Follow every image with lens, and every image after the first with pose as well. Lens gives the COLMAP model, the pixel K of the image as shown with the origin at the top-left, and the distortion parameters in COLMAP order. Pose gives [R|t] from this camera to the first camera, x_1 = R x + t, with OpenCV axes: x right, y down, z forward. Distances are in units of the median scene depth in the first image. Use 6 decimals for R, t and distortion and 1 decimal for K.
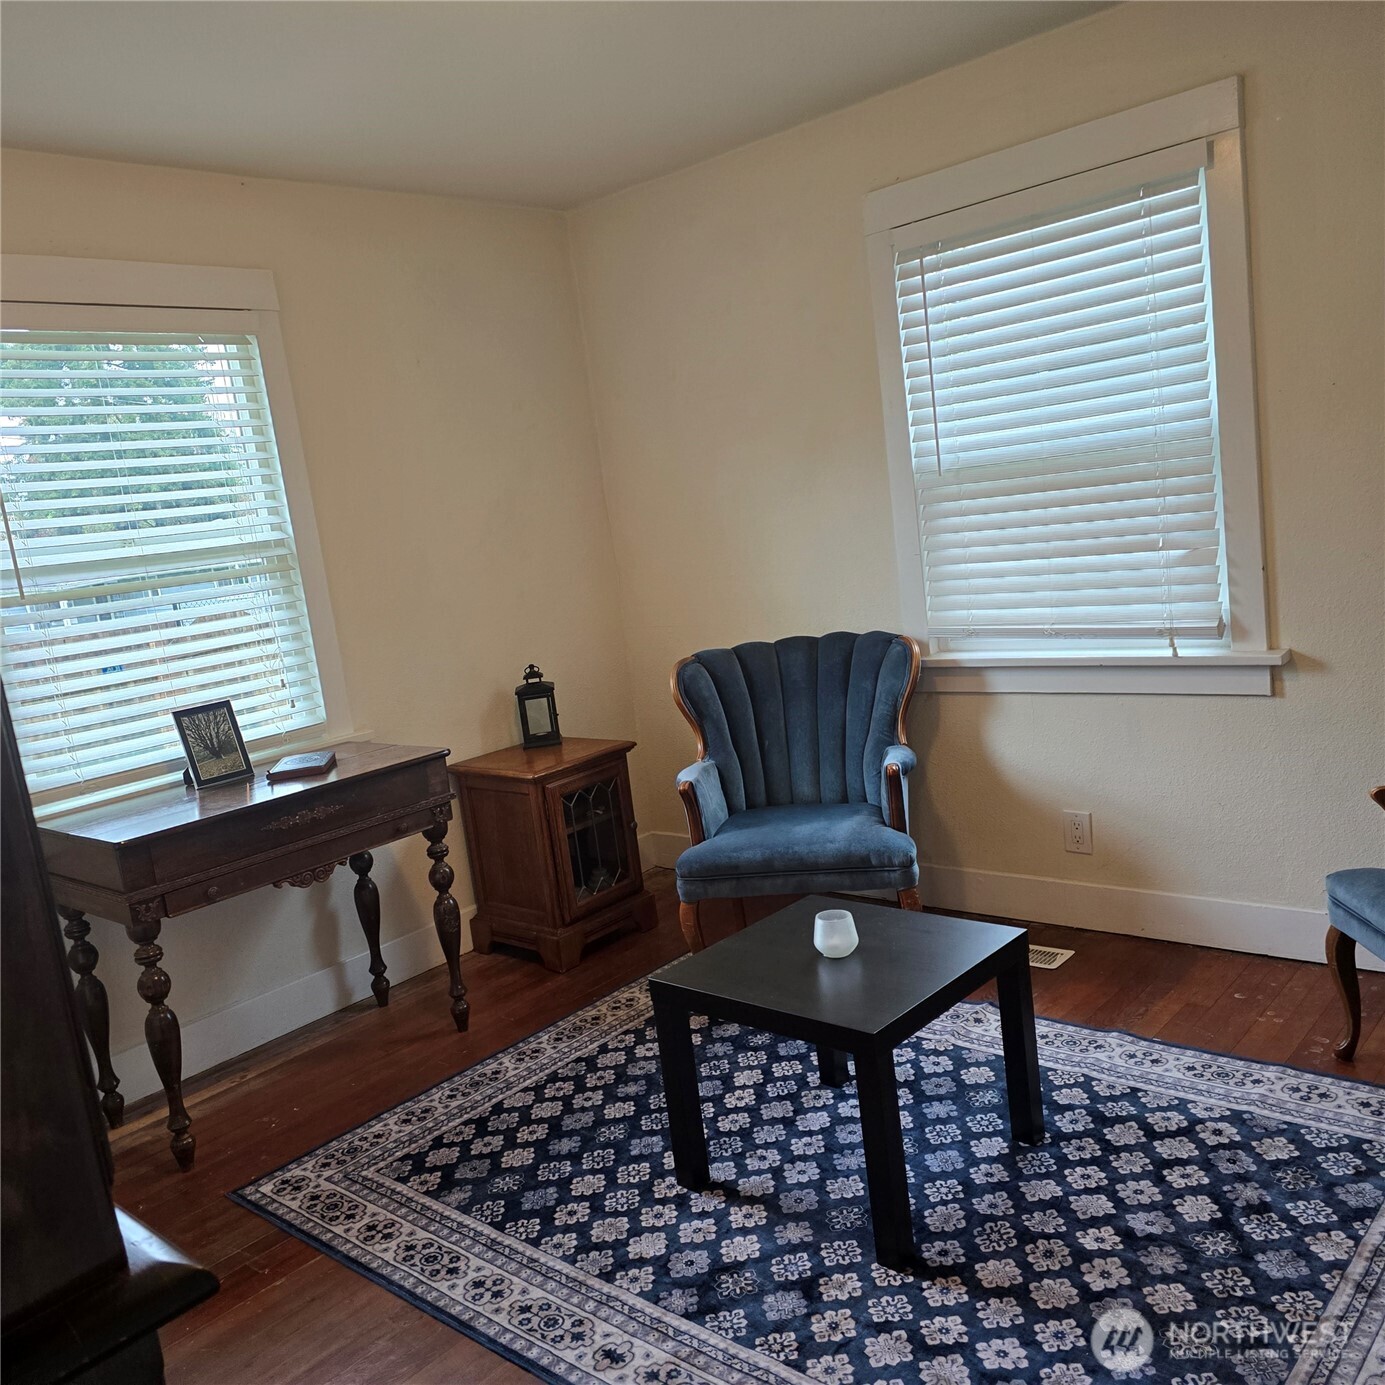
lens RADIAL K [[1245.2, 0, 690.0], [0, 1245.2, 697.5], [0, 0, 1]] dist [0.093095, -0.098936]
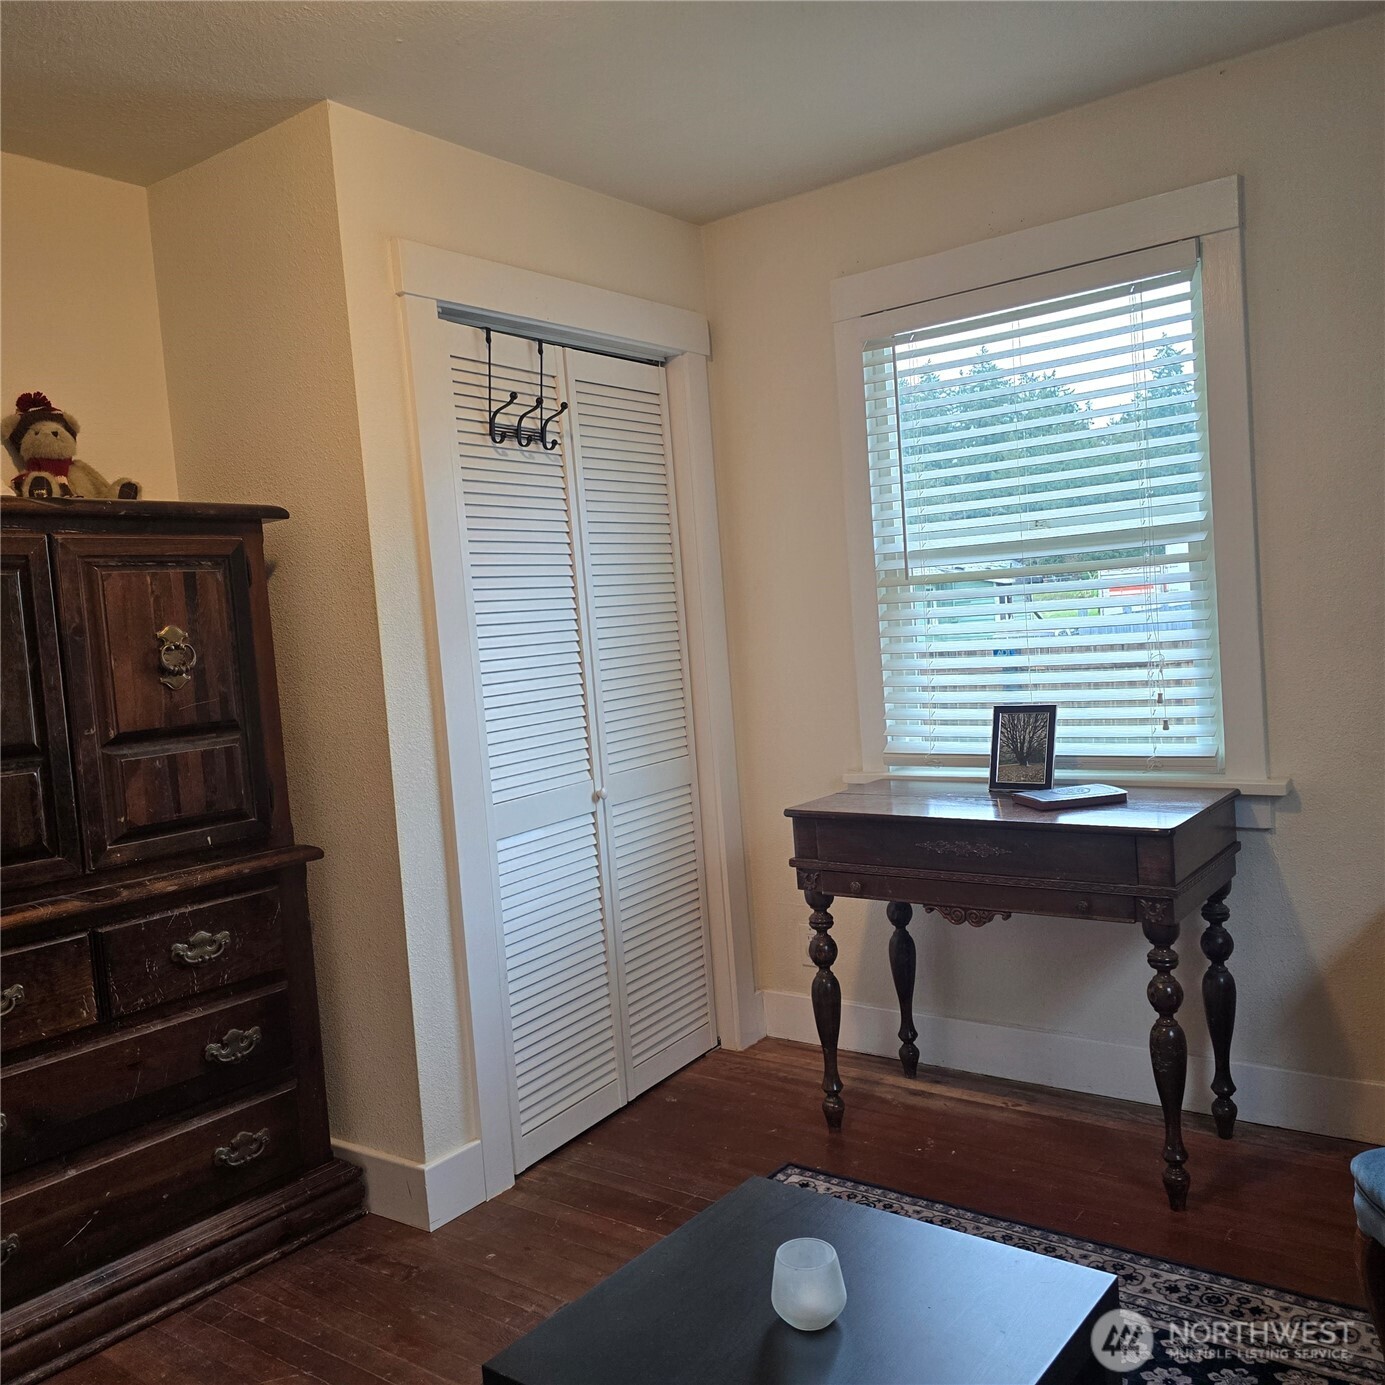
lens RADIAL K [[1245.2, 0, 687.0], [0, 1245.2, 689.5], [0, 0, 1]] dist [0.093095, -0.098936]
pose [[0.085230, 0.179920, -0.979982, 0.494885], [-0.087447, 0.981116, 0.172523, -0.143111], [0.992516, 0.070992, 0.099354, 0.659617]]
